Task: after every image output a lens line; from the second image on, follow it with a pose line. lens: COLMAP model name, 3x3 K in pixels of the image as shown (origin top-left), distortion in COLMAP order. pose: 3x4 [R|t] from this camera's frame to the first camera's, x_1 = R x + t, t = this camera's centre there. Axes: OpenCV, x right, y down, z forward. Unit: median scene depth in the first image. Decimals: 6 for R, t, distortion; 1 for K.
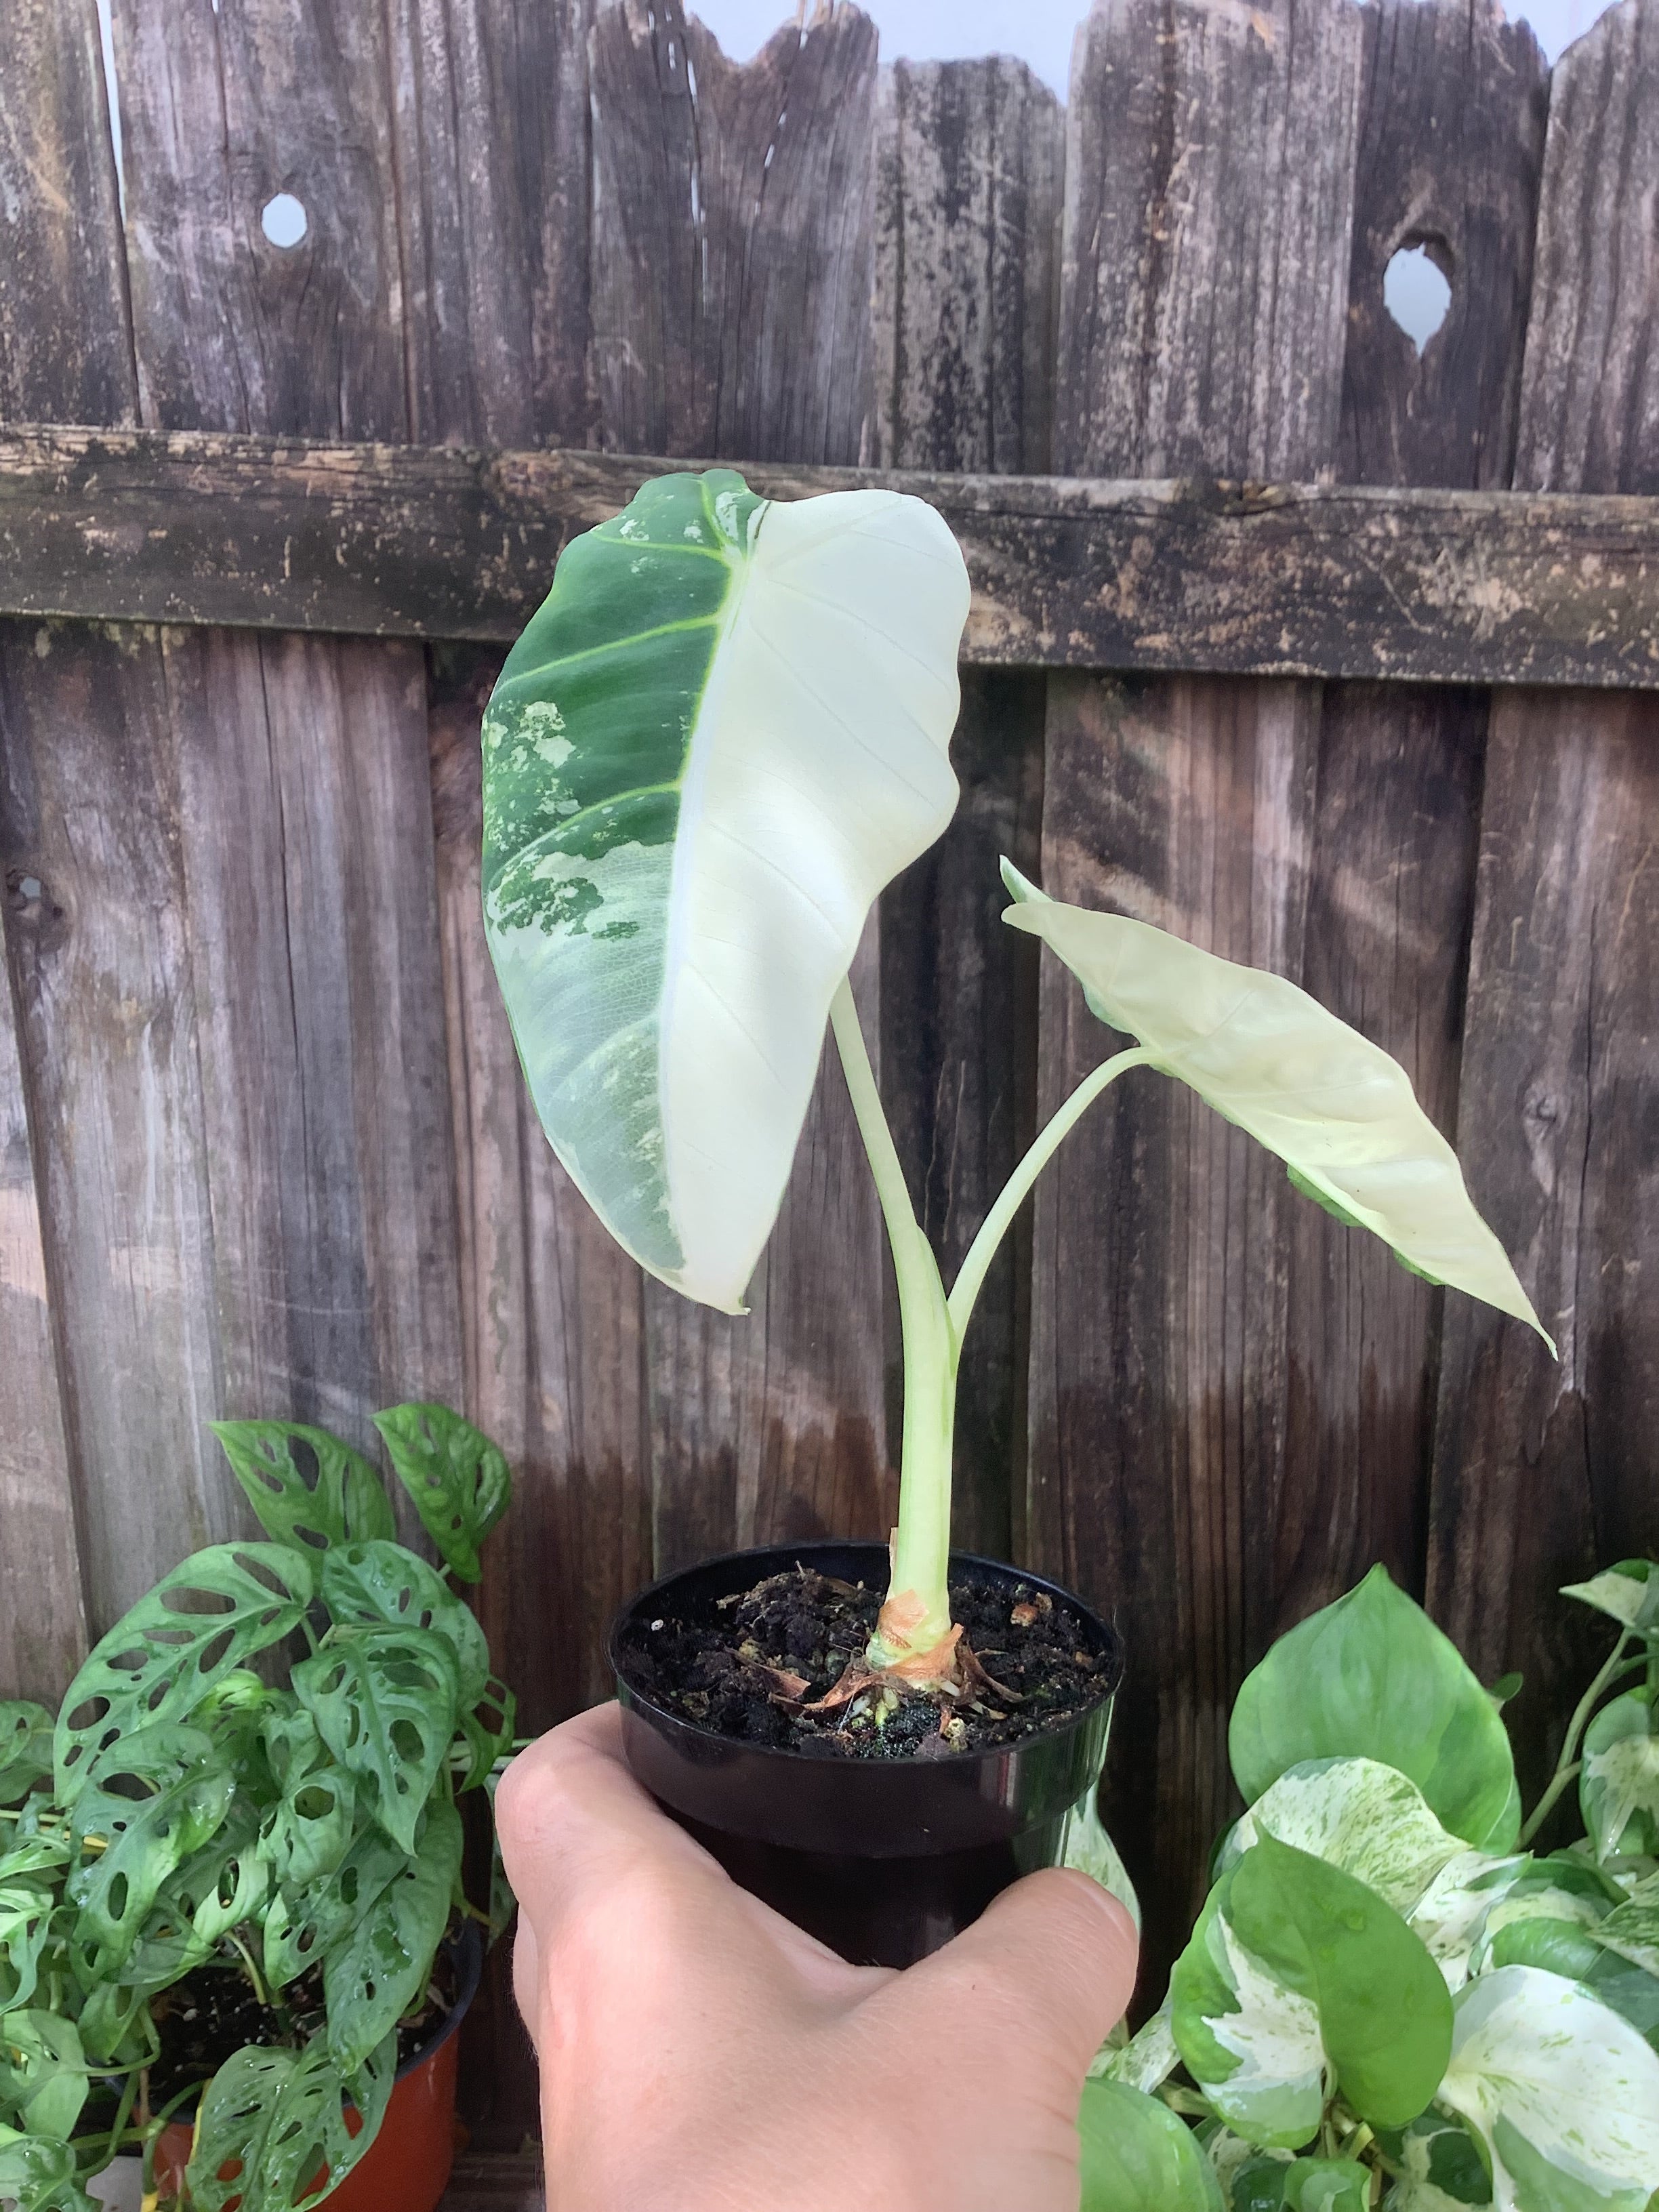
lens RADIAL K [[2109.6, 0, 842.2], [0, 2109.6, 1108.7], [0, 0, 1]] dist [0.099002, -0.264051]
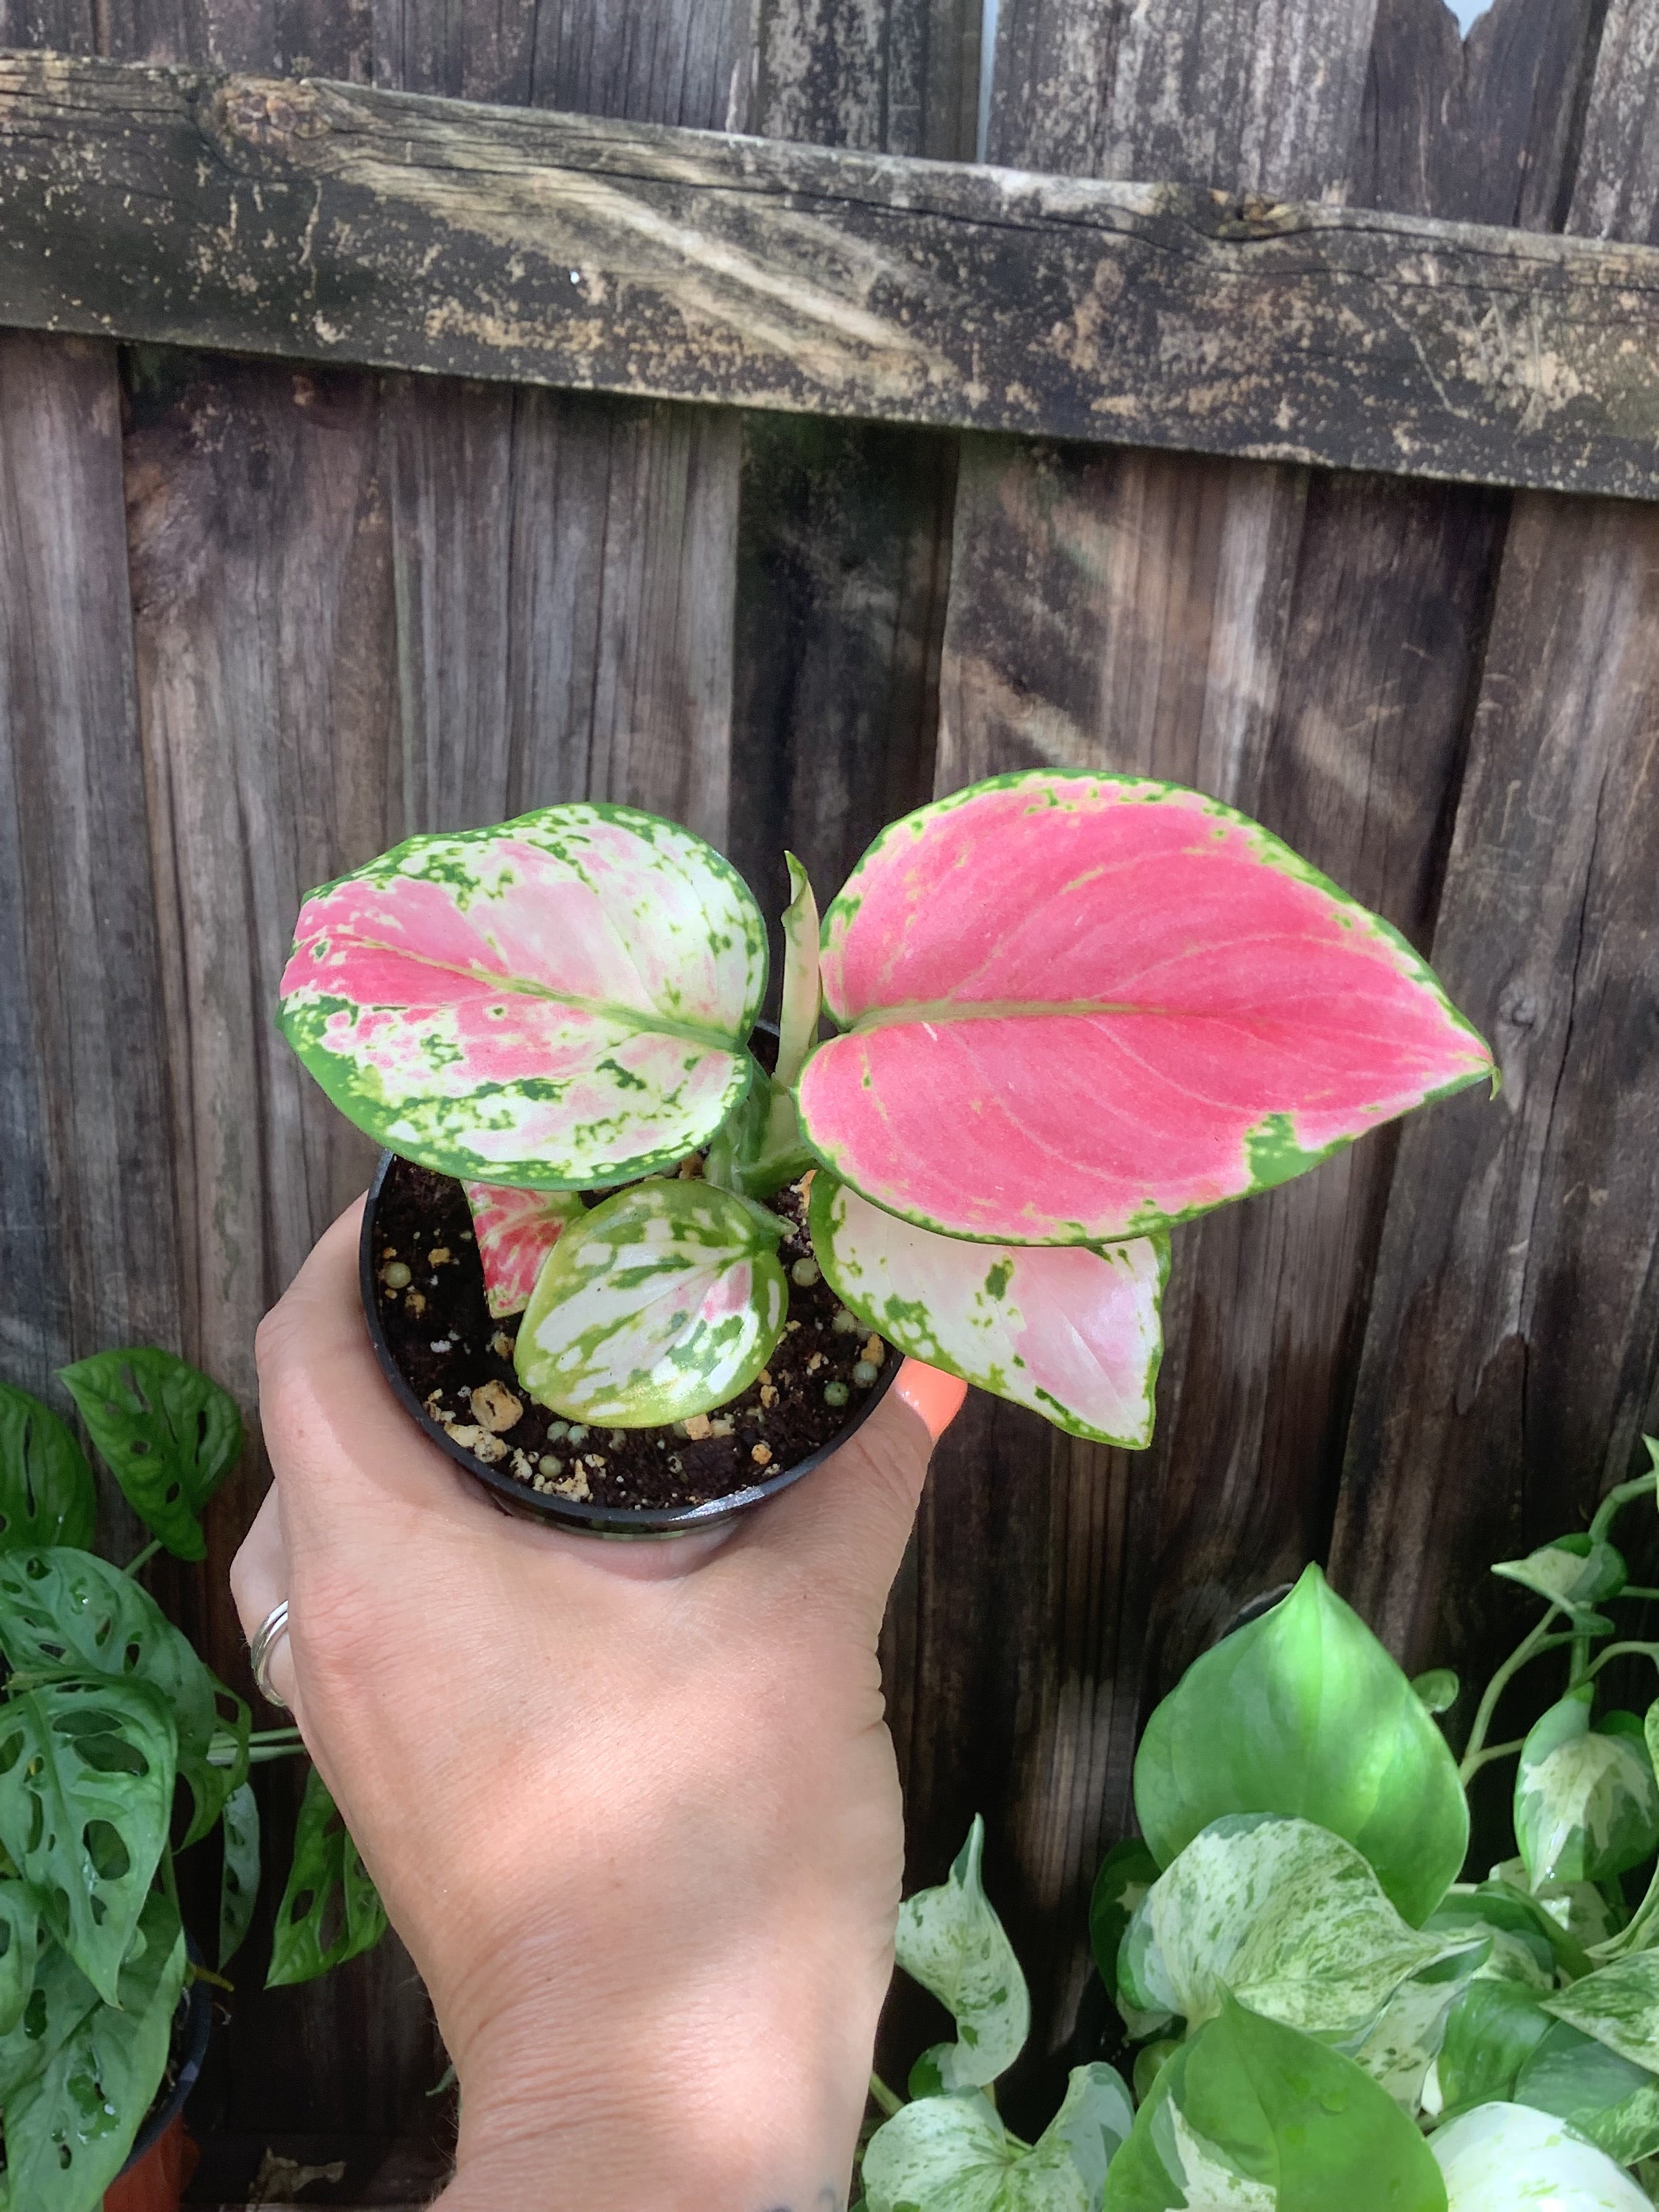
lens RADIAL K [[2149.2, 0, 865.9], [0, 2149.2, 1151.5], [0, 0, 1]] dist [0.052370, -0.170474]
pose [[0.991439, 0.016748, 0.129493, -0.035626], [-0.034758, 0.989808, 0.138103, -0.059401], [-0.125860, -0.141421, 0.981916, 0.216939]]
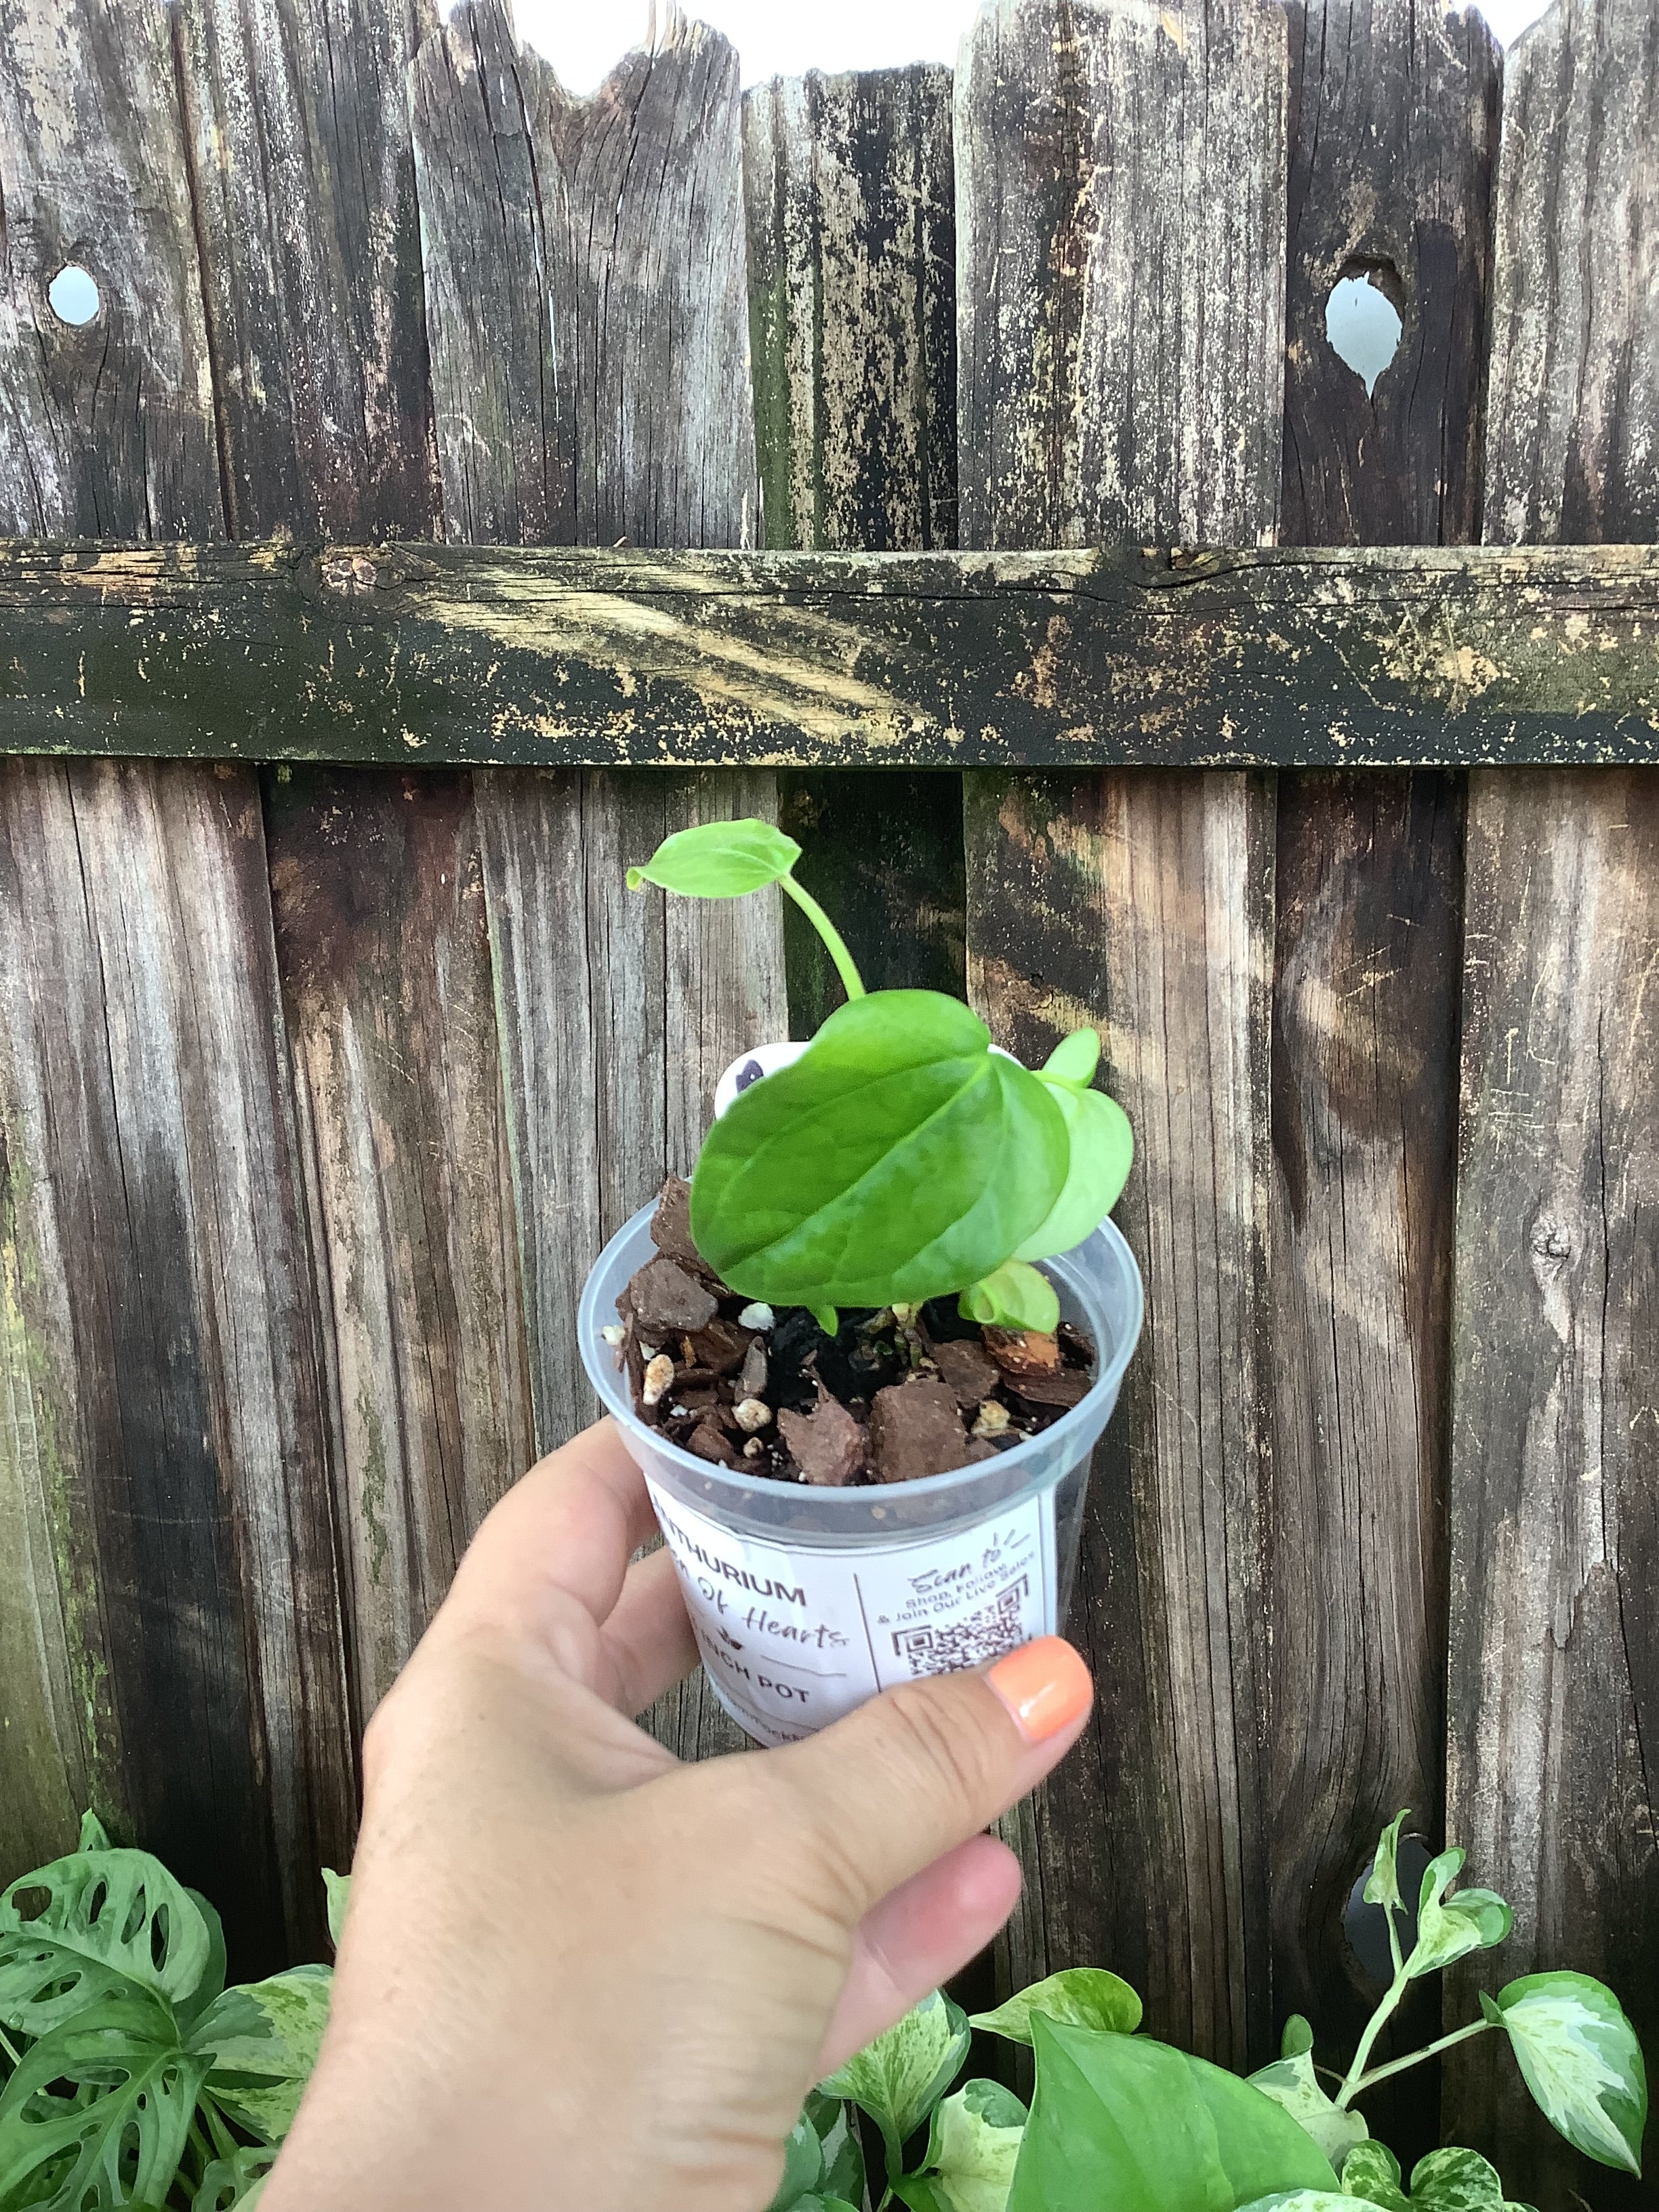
lens RADIAL K [[2132.6, 0, 833.4], [0, 2132.6, 1126.0], [0, 0, 1]] dist [0.130375, -0.285942]
pose [[0.999299, -0.036190, -0.009535, 0.048626], [0.035848, 0.998782, -0.033907, -0.032024], [0.010751, 0.033541, 0.999380, 0.119946]]
